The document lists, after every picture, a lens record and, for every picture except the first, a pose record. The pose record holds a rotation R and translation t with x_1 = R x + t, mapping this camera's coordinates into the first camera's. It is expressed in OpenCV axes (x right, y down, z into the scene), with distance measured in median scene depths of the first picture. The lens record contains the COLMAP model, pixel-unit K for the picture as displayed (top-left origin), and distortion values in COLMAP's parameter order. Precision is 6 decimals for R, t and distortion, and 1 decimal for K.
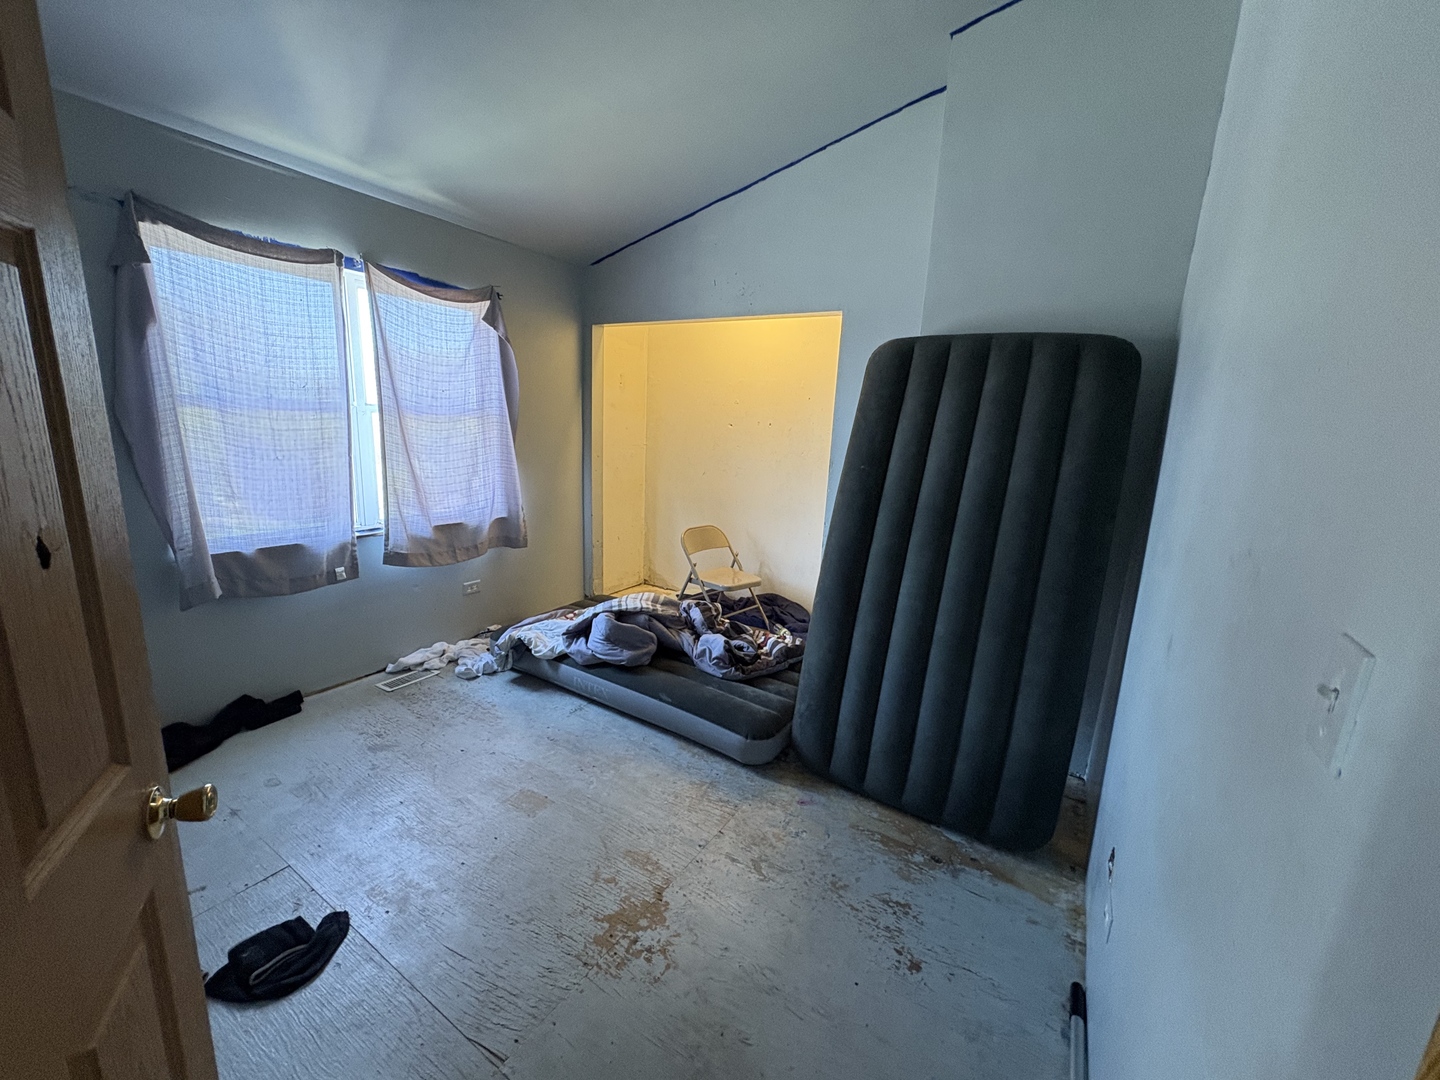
lens RADIAL K [[573.7, 0, 718.0], [0, 573.7, 539.0], [0, 0, 1]] dist [-0.001924, 0.000472]
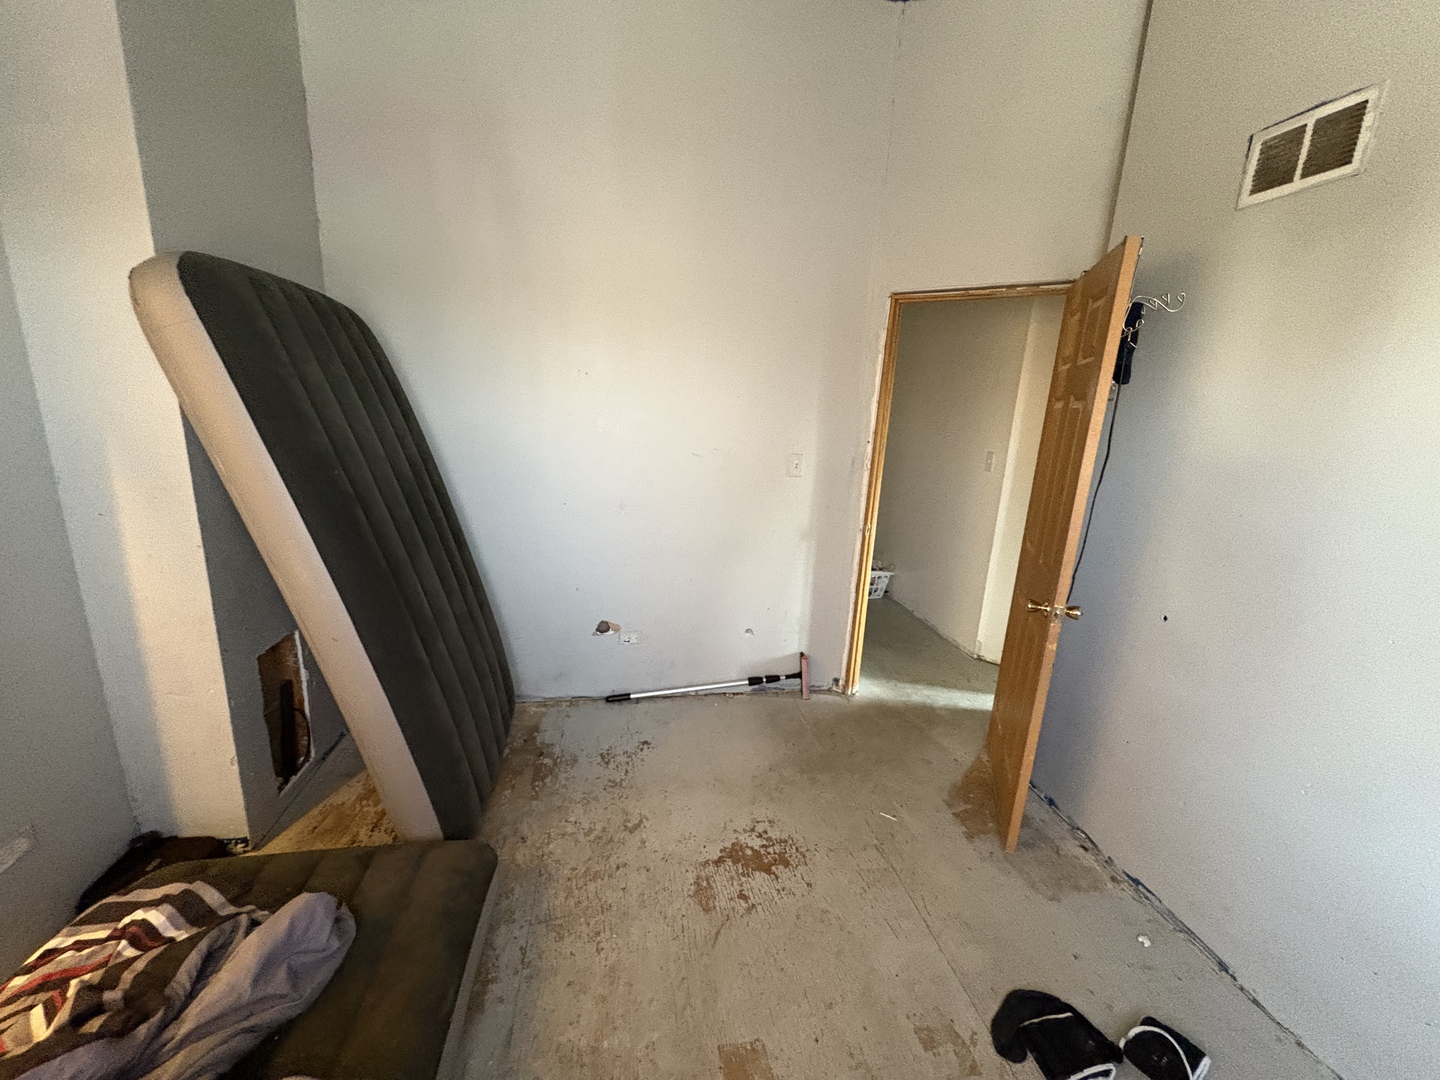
lens RADIAL K [[573.7, 0, 718.0], [0, 573.7, 539.0], [0, 0, 1]] dist [-0.001924, 0.000472]
pose [[-0.664518, -0.255936, 0.702077, -0.742001], [0.071616, 0.913384, 0.400751, -0.404367], [-0.743832, 0.316587, -0.588631, 1.503307]]
